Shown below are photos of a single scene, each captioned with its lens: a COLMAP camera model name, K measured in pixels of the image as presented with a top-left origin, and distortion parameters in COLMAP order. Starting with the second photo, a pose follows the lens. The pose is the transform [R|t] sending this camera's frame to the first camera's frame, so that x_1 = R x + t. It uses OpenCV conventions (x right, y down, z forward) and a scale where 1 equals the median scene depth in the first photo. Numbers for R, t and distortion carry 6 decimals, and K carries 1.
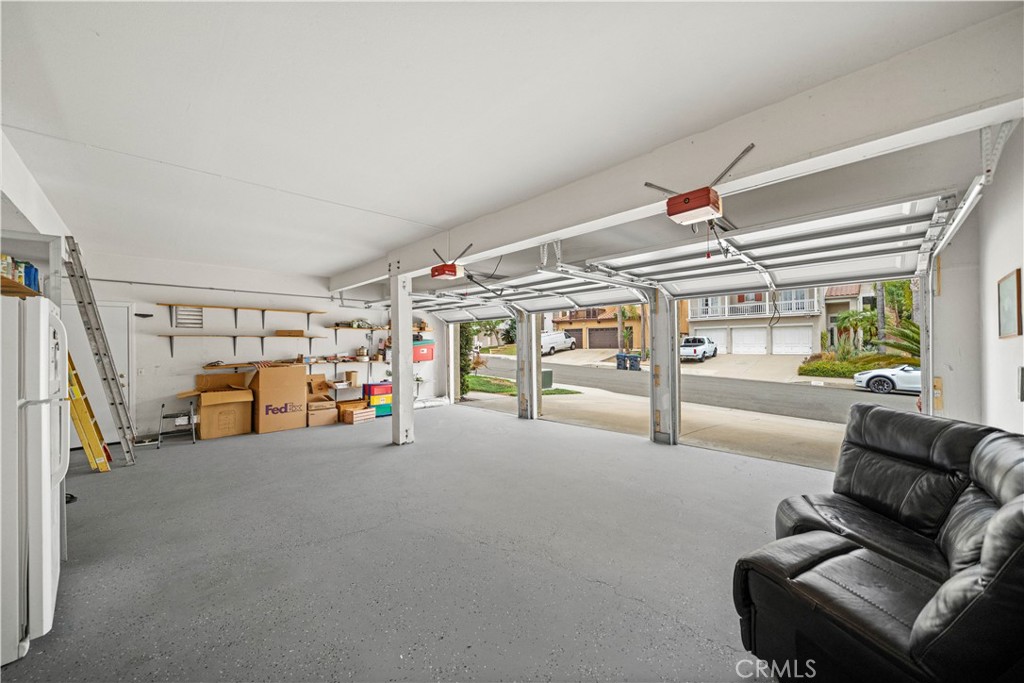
lens RADIAL K [[375.9, 0, 508.4], [0, 375.9, 345.6], [0, 0, 1]] dist [0.001850, 0.000033]
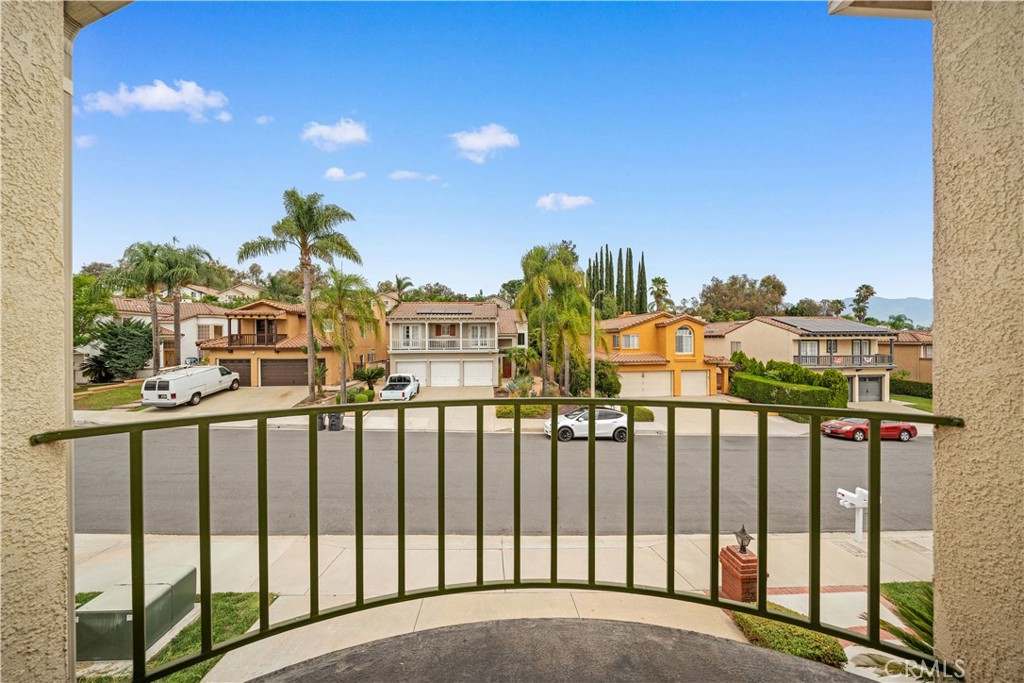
lens RADIAL K [[351.3, 0, 507.7], [0, 351.3, 342.4], [0, 0, 1]] dist [-0.006142, -0.000173]
pose [[0.665534, 0.001773, 0.746365, 0.022632], [-0.002712, 0.999996, 0.000043, -0.082296], [-0.746362, -0.002053, 0.665537, 0.182480]]
